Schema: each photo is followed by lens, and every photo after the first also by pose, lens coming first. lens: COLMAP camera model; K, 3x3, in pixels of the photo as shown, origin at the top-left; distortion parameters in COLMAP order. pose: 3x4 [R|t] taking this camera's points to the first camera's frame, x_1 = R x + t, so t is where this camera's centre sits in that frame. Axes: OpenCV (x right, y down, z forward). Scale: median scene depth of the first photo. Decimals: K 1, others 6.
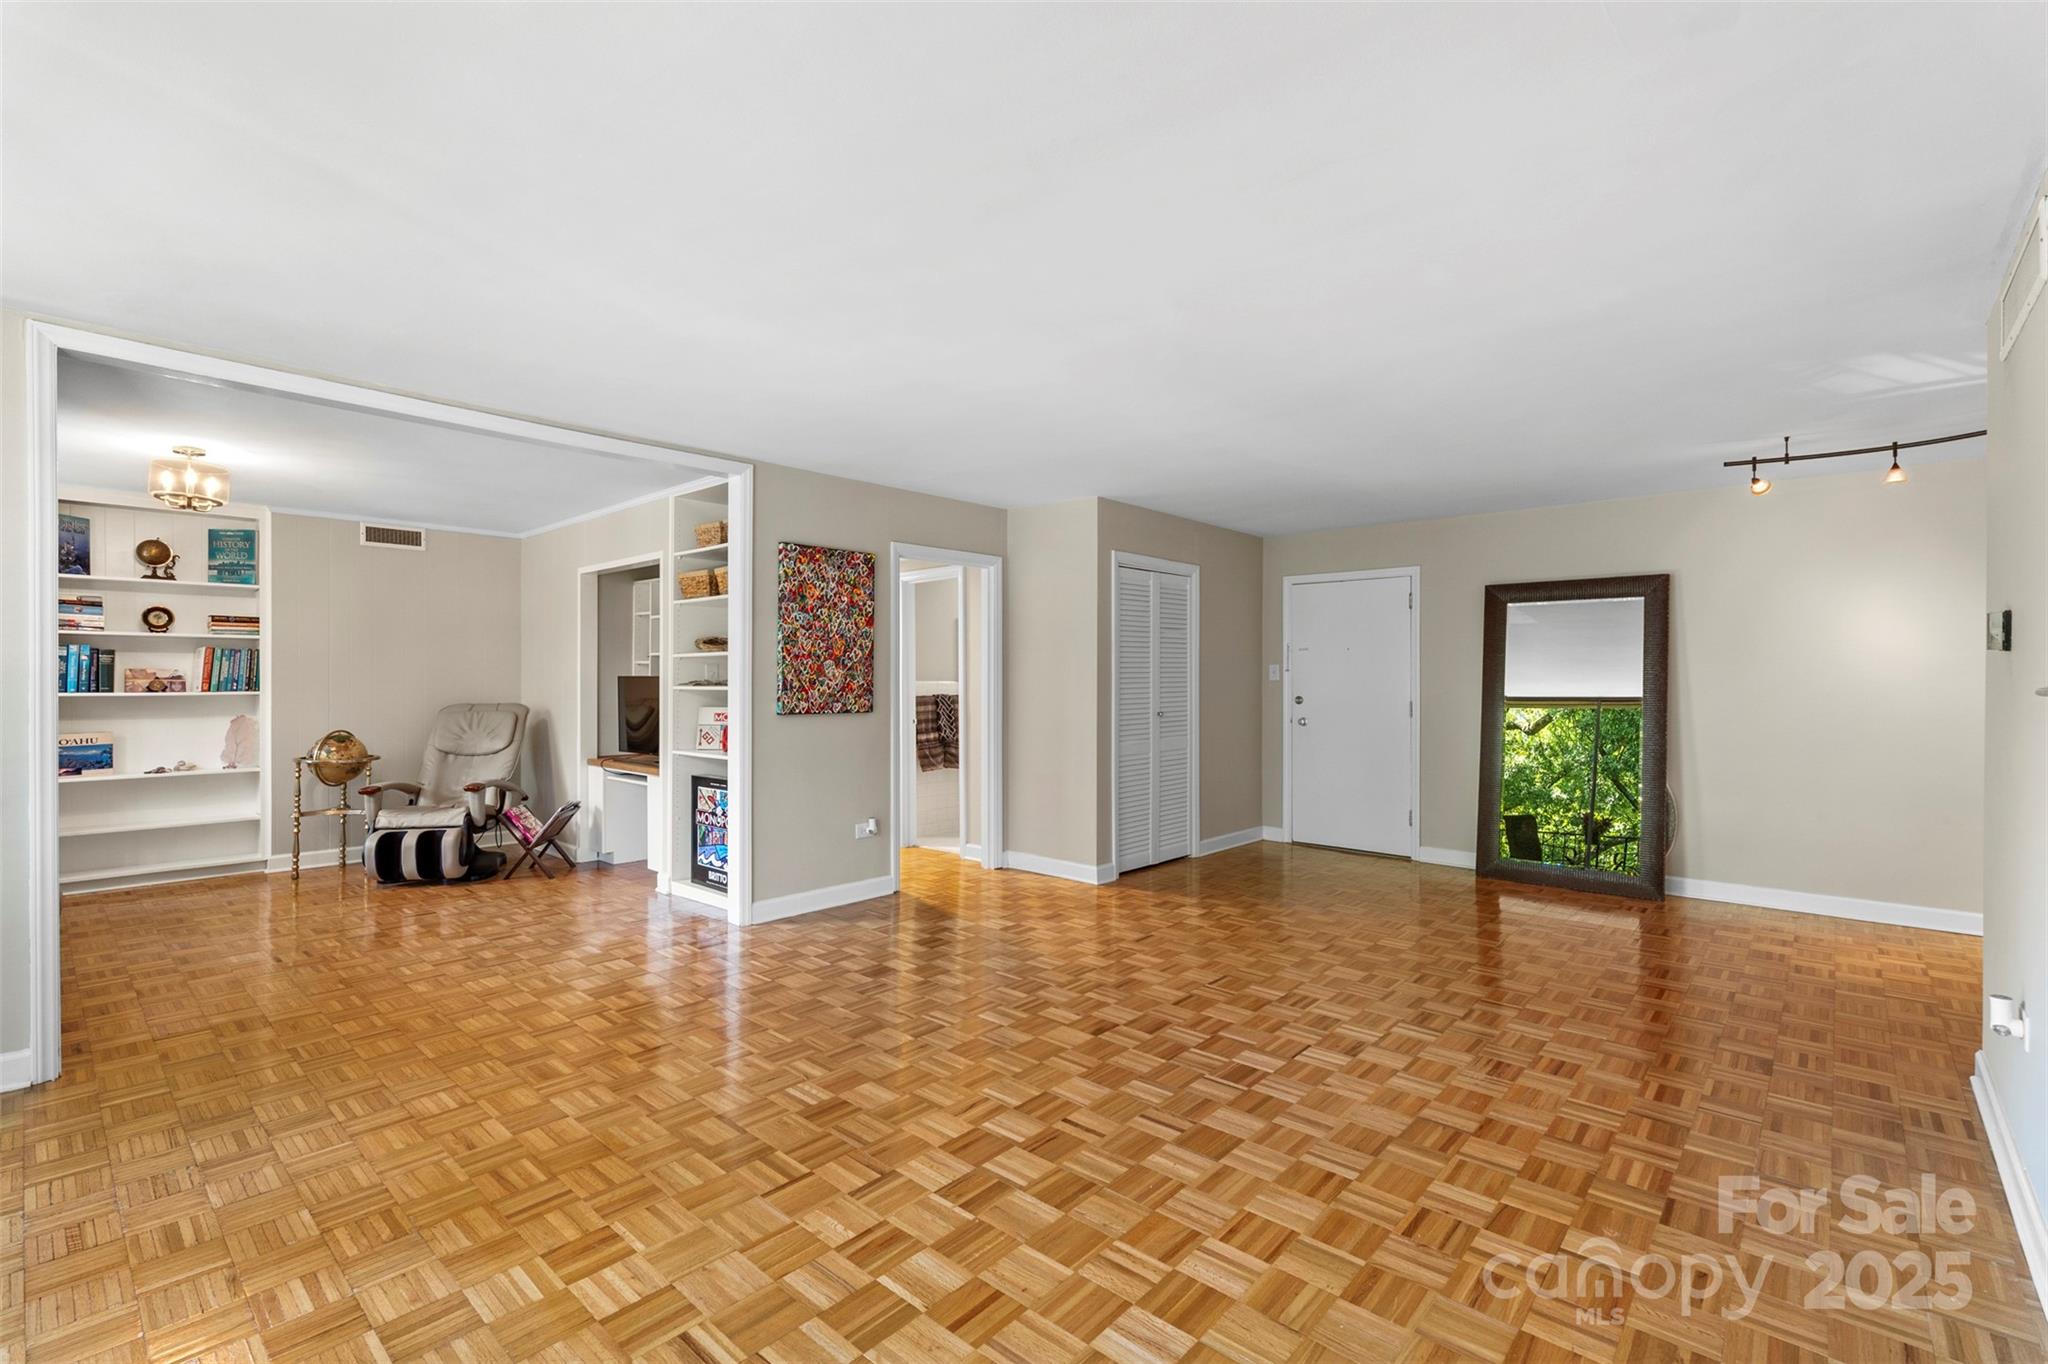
lens RADIAL K [[916.0, 0, 1024.0], [0, 916.0, 682.2], [0, 0, 1]] dist [0.000965, 0.000050]
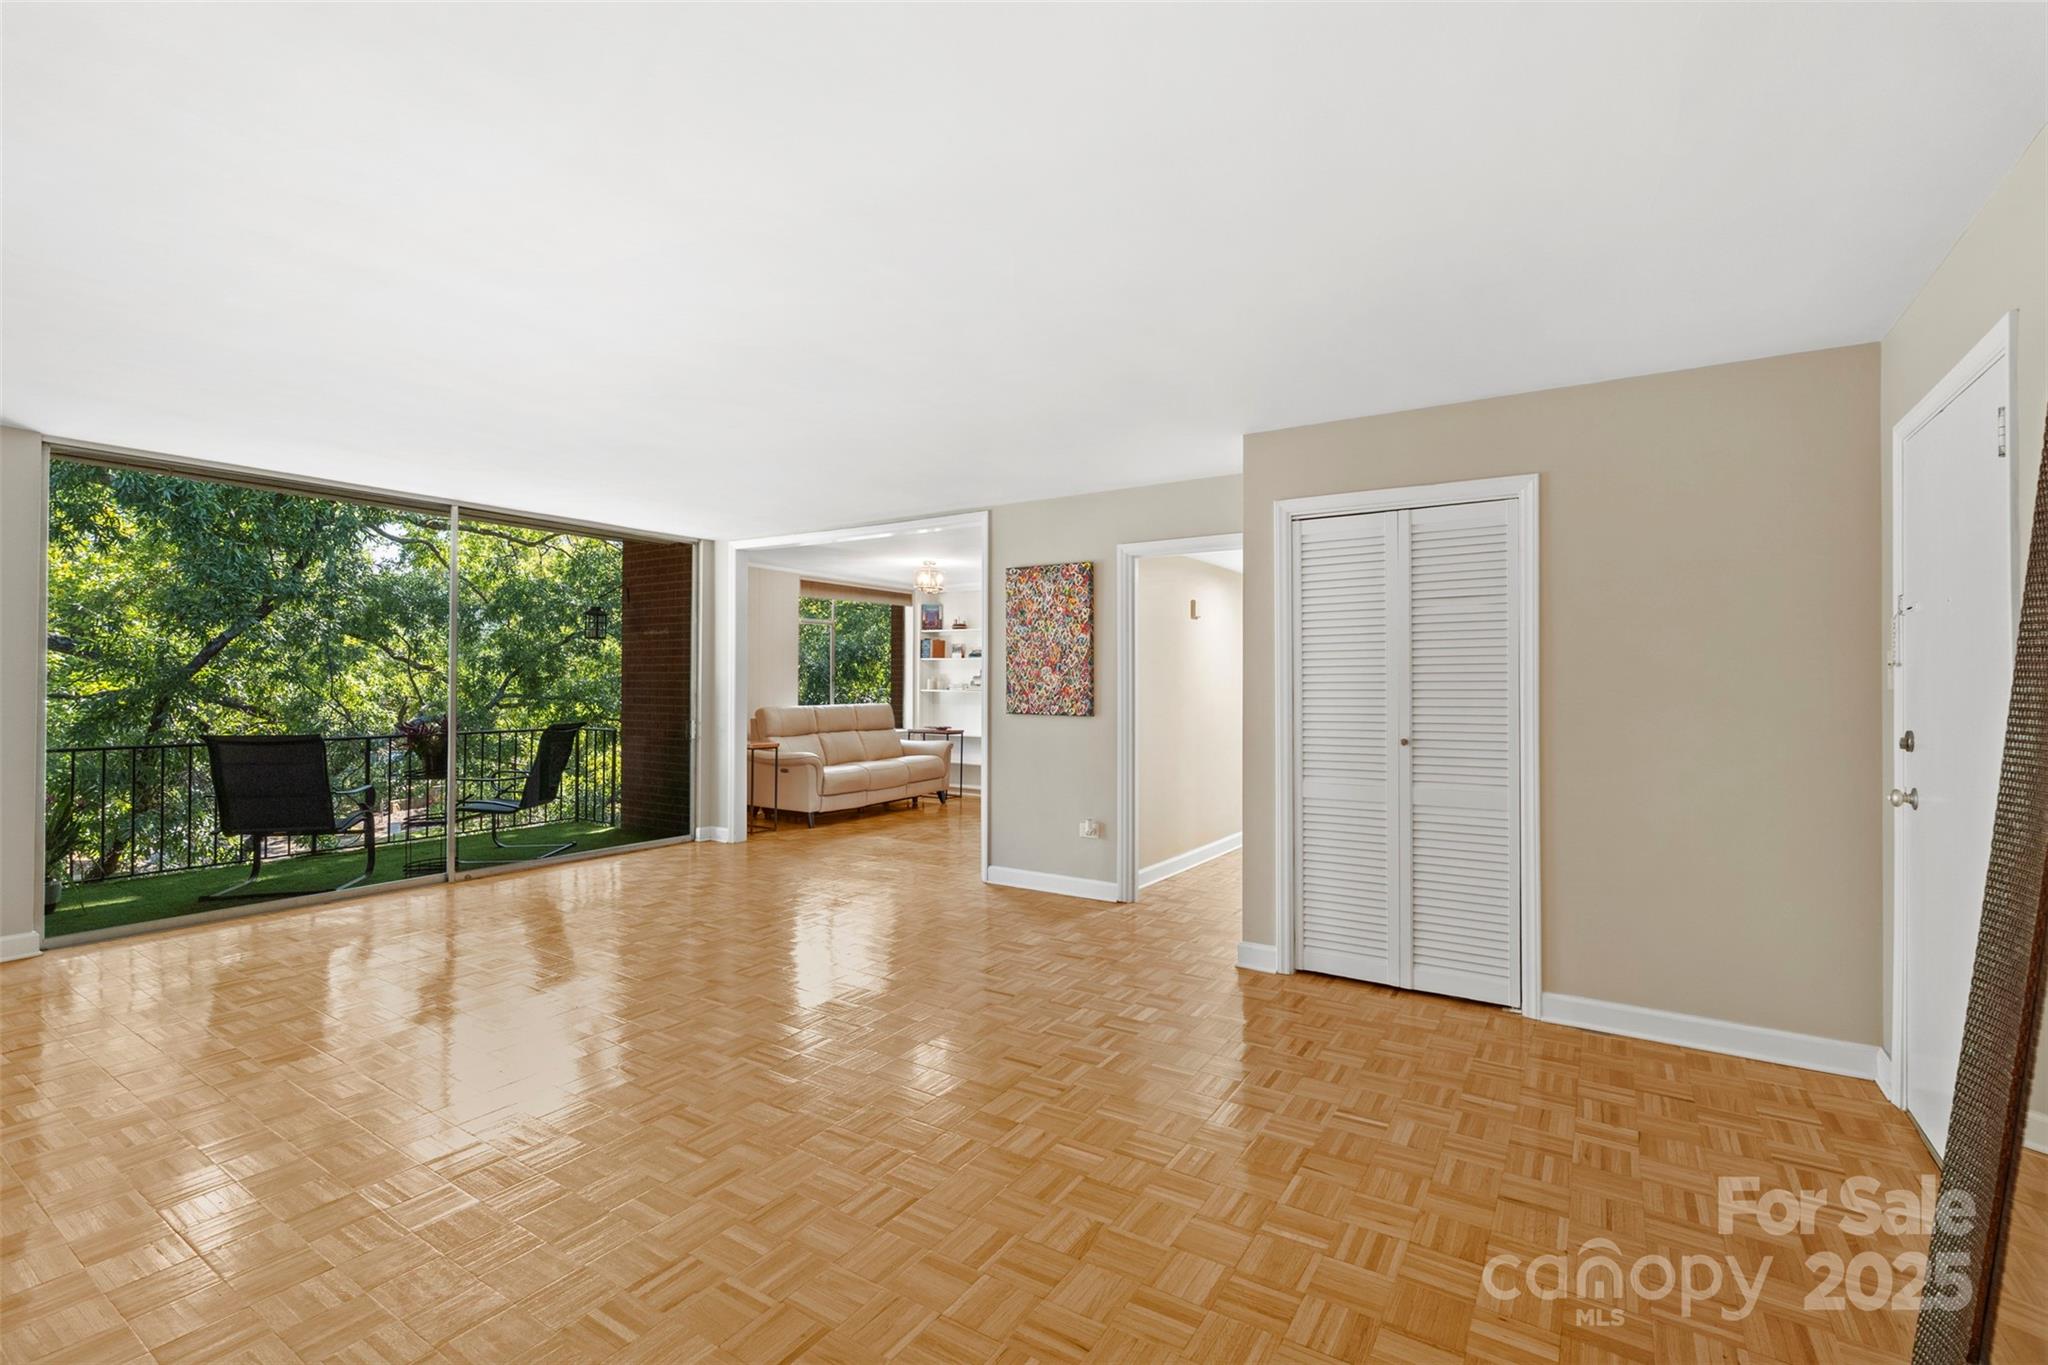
lens RADIAL K [[916.0, 0, 1024.8], [0, 916.0, 676.1], [0, 0, 1]] dist [0.000965, 0.000050]
pose [[0.140303, -0.003808, -0.990101, 0.877287], [-0.004628, 0.999979, -0.004501, -0.007389], [0.990098, 0.005214, 0.140282, 0.820355]]
